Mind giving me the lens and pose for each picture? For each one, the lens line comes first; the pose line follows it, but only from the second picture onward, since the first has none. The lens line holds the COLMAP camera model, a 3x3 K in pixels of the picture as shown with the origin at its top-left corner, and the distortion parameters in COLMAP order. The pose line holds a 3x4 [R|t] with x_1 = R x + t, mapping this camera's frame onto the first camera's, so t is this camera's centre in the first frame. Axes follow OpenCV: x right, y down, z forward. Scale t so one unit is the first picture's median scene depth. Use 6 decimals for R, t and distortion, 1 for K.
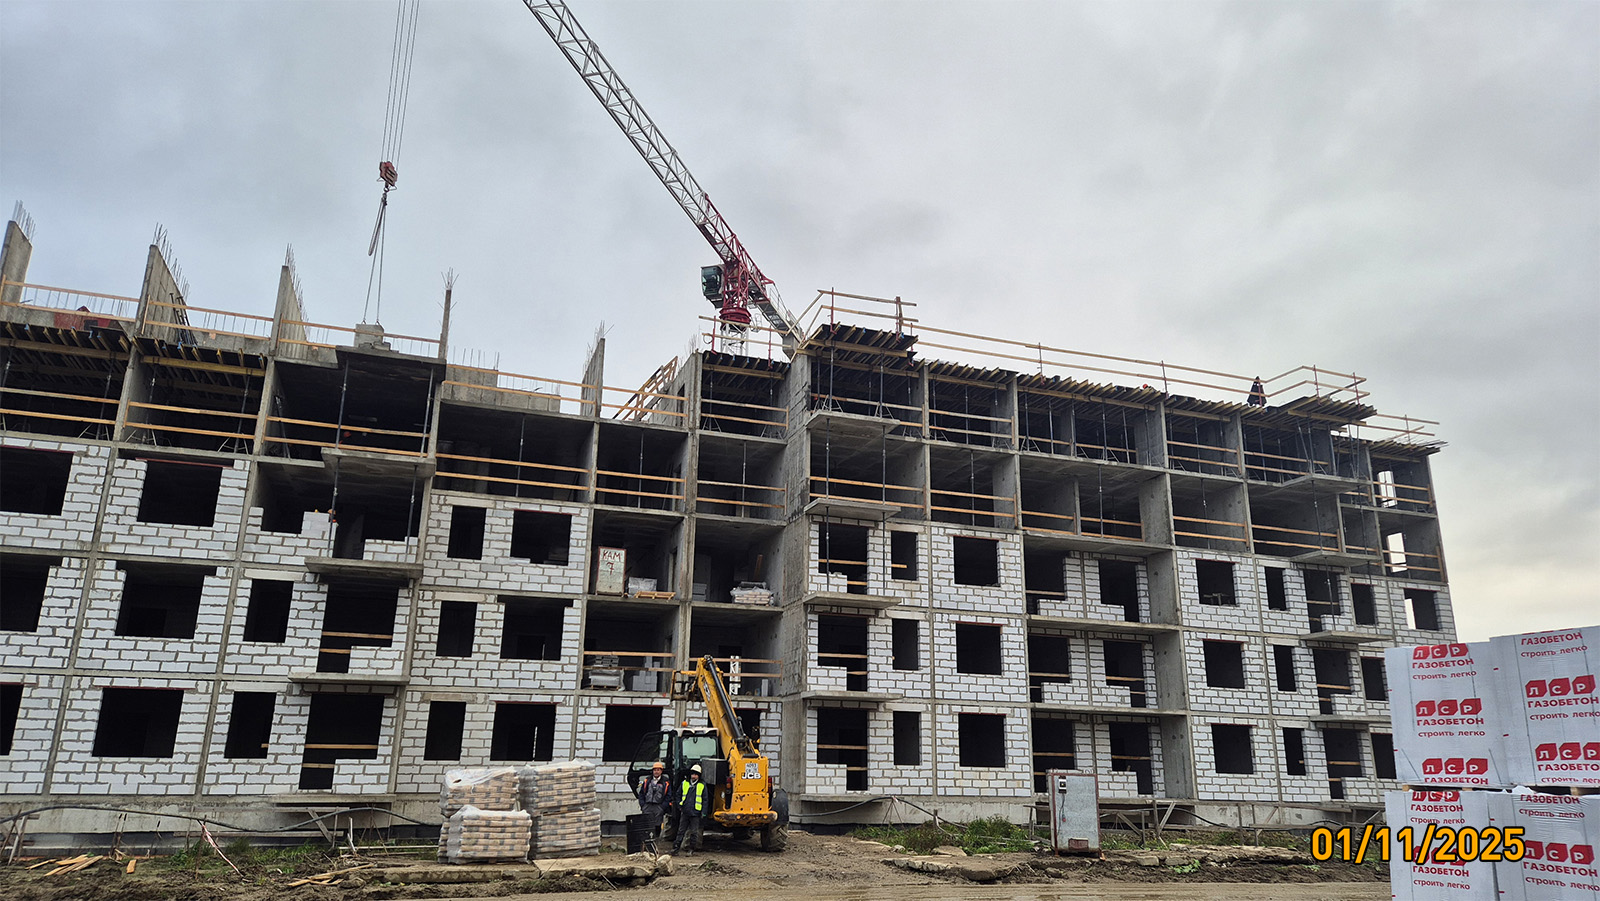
lens RADIAL K [[1084.1, 0, 826.5], [0, 1084.1, 472.4], [0, 0, 1]] dist [0.095868, -0.083917]
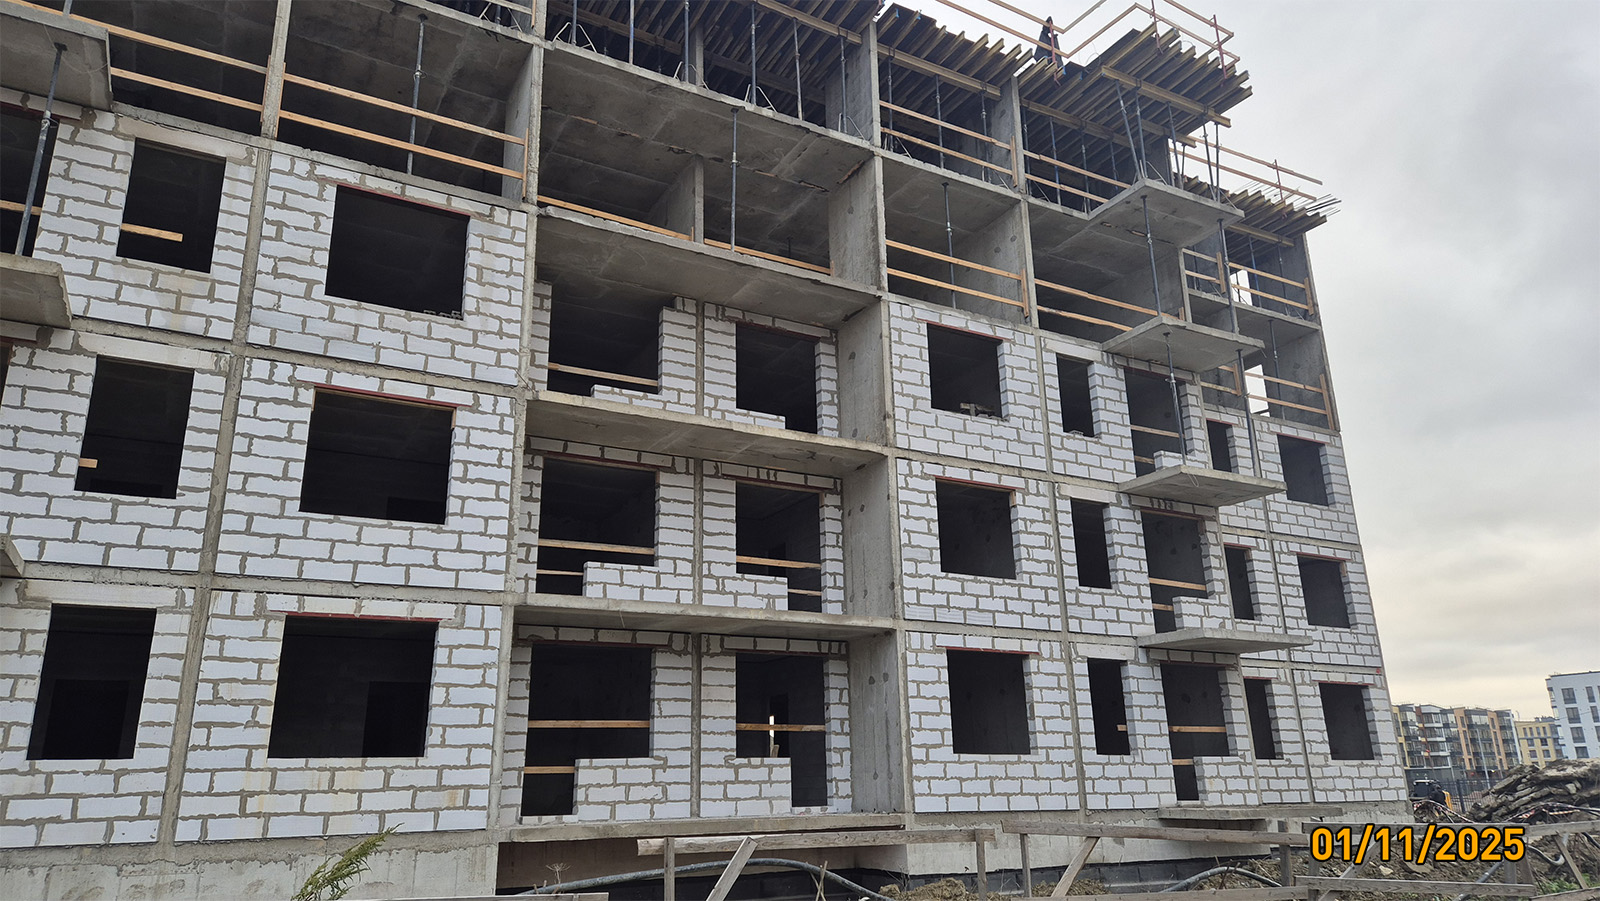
lens RADIAL K [[1084.1, 0, 813.1], [0, 1084.1, 452.2], [0, 0, 1]] dist [0.095868, -0.083917]
pose [[0.985763, 0.020048, 0.166943, 0.229732], [-0.015278, 0.999439, -0.029812, 0.171070], [-0.167447, 0.026837, 0.985516, 0.588490]]
